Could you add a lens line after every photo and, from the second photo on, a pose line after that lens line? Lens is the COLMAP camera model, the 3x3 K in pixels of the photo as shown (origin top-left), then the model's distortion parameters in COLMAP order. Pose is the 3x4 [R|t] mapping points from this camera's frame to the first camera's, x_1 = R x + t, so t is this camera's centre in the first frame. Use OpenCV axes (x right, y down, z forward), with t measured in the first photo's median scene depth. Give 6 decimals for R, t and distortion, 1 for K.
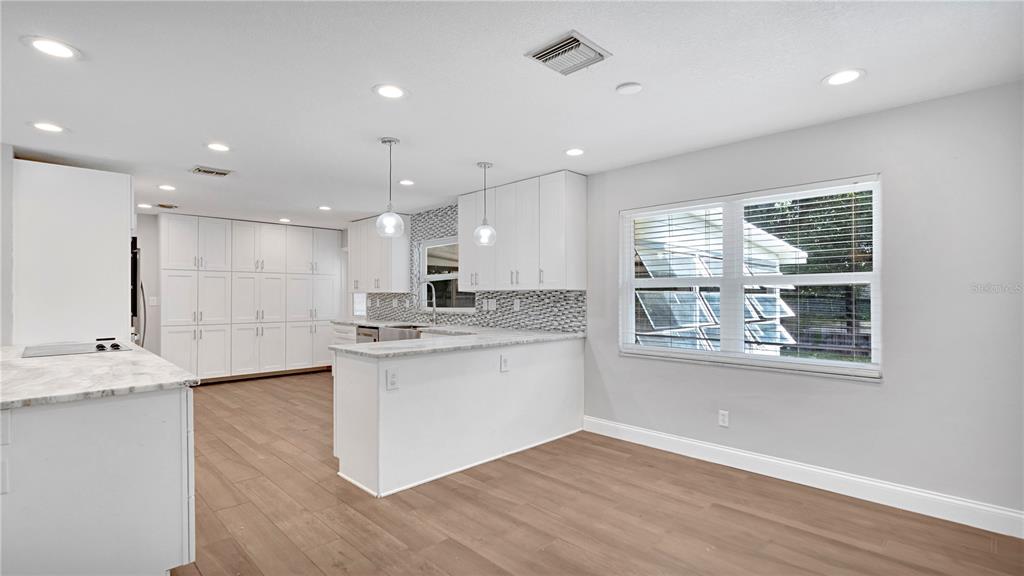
lens RADIAL K [[476.4, 0, 509.7], [0, 476.4, 289.7], [0, 0, 1]] dist [0.000346, 0.002559]
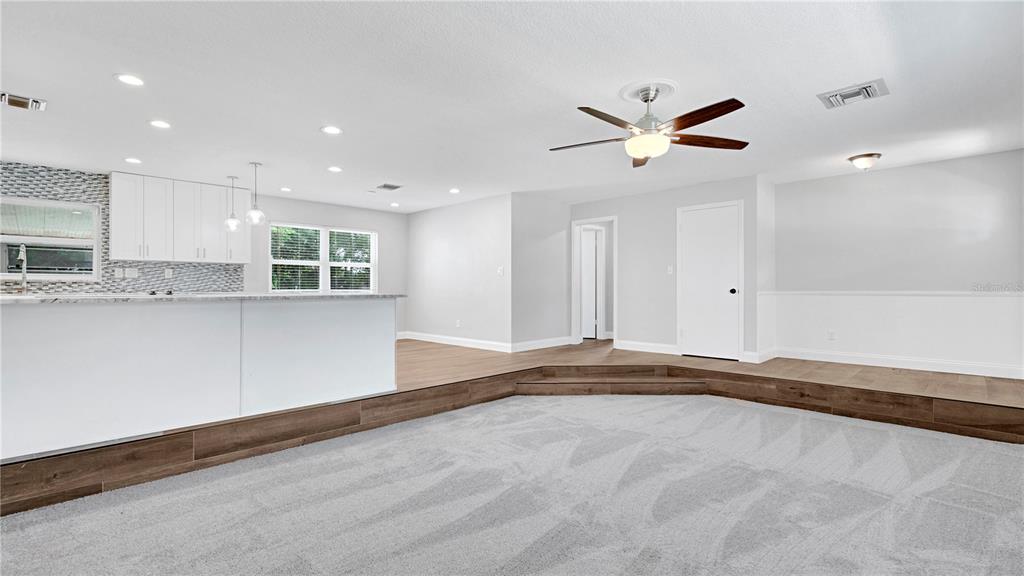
lens RADIAL K [[476.4, 0, 507.9], [0, 476.4, 288.4], [0, 0, 1]] dist [0.000346, 0.002559]
pose [[0.004827, 0.000421, 0.999988, -1.206532], [-0.013537, 0.999908, -0.000356, 0.058516], [-0.999897, -0.013535, 0.004833, 0.093690]]
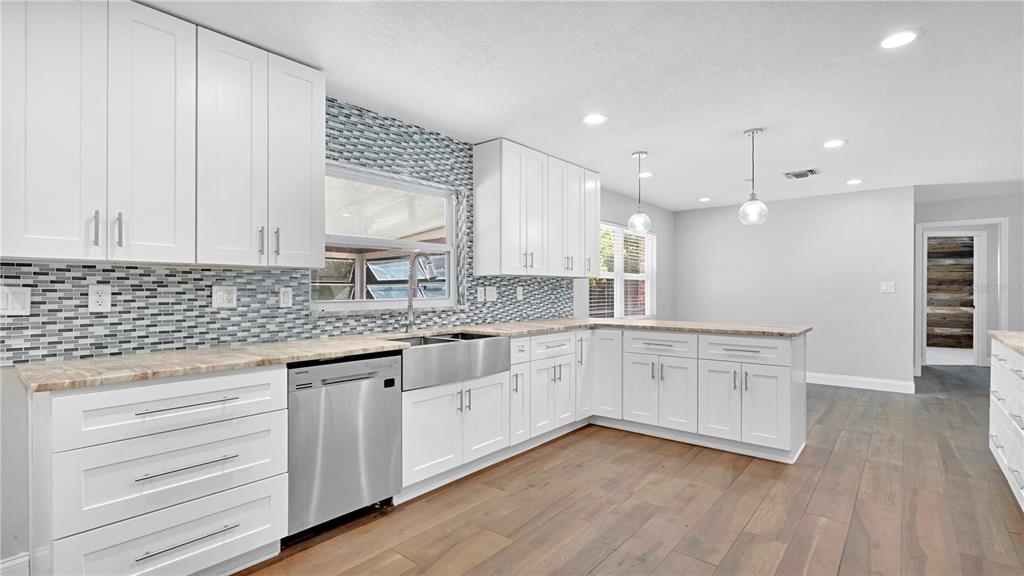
lens RADIAL K [[476.4, 0, 503.9], [0, 476.4, 288.9], [0, 0, 1]] dist [0.000346, 0.002559]
pose [[-0.097107, 0.002617, 0.995270, -0.814969], [-0.013625, 0.999899, -0.003959, 0.027174], [-0.995181, -0.013945, -0.097062, 1.081205]]
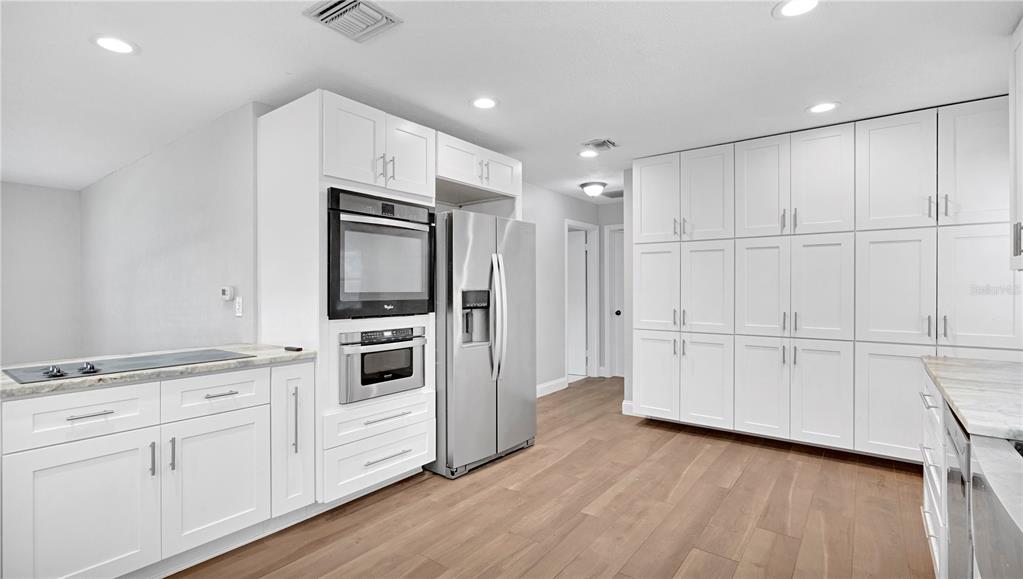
lens RADIAL K [[470.7, 0, 507.1], [0, 470.7, 294.9], [0, 0, 1]] dist [-0.004562, 0.000432]
pose [[0.143015, 0.017374, -0.989568, -0.119141], [0.017495, 0.999645, 0.020079, 0.014488], [0.989566, -0.020184, 0.142661, 0.884390]]
